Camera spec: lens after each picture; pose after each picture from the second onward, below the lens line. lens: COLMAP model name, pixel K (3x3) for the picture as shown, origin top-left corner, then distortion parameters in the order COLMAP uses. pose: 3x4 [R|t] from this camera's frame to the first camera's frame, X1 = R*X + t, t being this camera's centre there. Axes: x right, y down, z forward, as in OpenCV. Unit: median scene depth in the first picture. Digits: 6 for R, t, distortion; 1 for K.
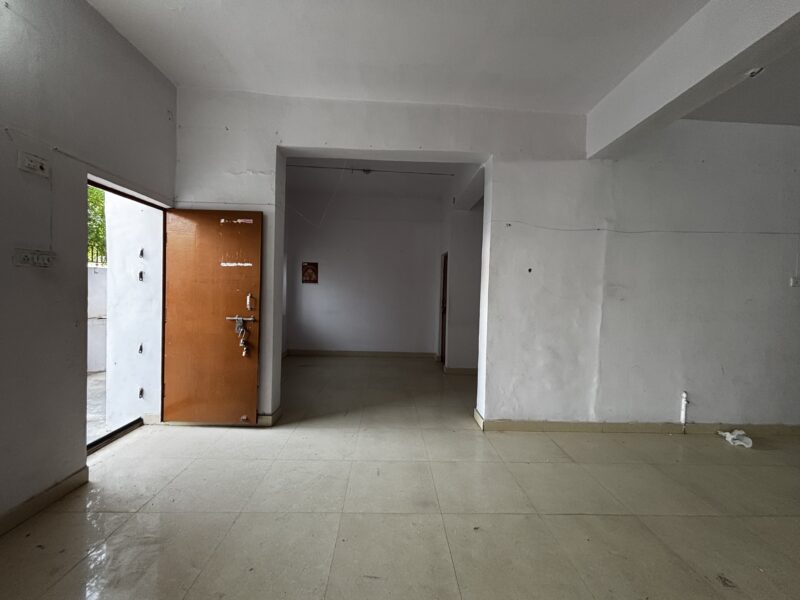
lens RADIAL K [[329.2, 0, 399.0], [0, 329.2, 297.1], [0, 0, 1]] dist [0.018602, -0.000723]
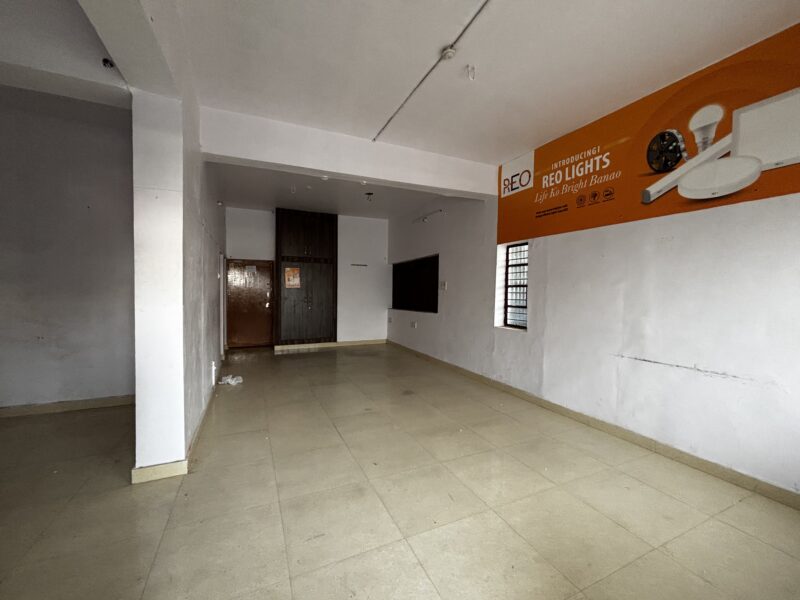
lens RADIAL K [[329.2, 0, 399.0], [0, 329.2, 297.1], [0, 0, 1]] dist [0.018602, -0.000723]
pose [[-0.377859, -0.059129, 0.923973, -0.599028], [-0.004771, 0.998070, 0.061920, -0.043921], [-0.925851, 0.018988, -0.377412, 0.827879]]
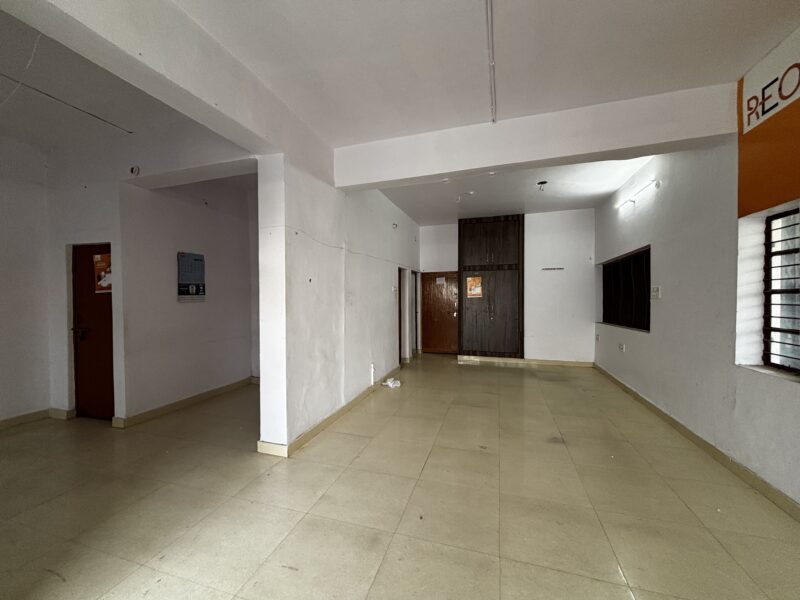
lens RADIAL K [[329.2, 0, 399.0], [0, 329.2, 297.1], [0, 0, 1]] dist [0.018602, -0.000723]
pose [[0.333736, -0.038636, 0.941875, -0.479144], [0.036903, 0.998929, 0.027901, -0.047096], [-0.941944, 0.025446, 0.334804, 0.397139]]
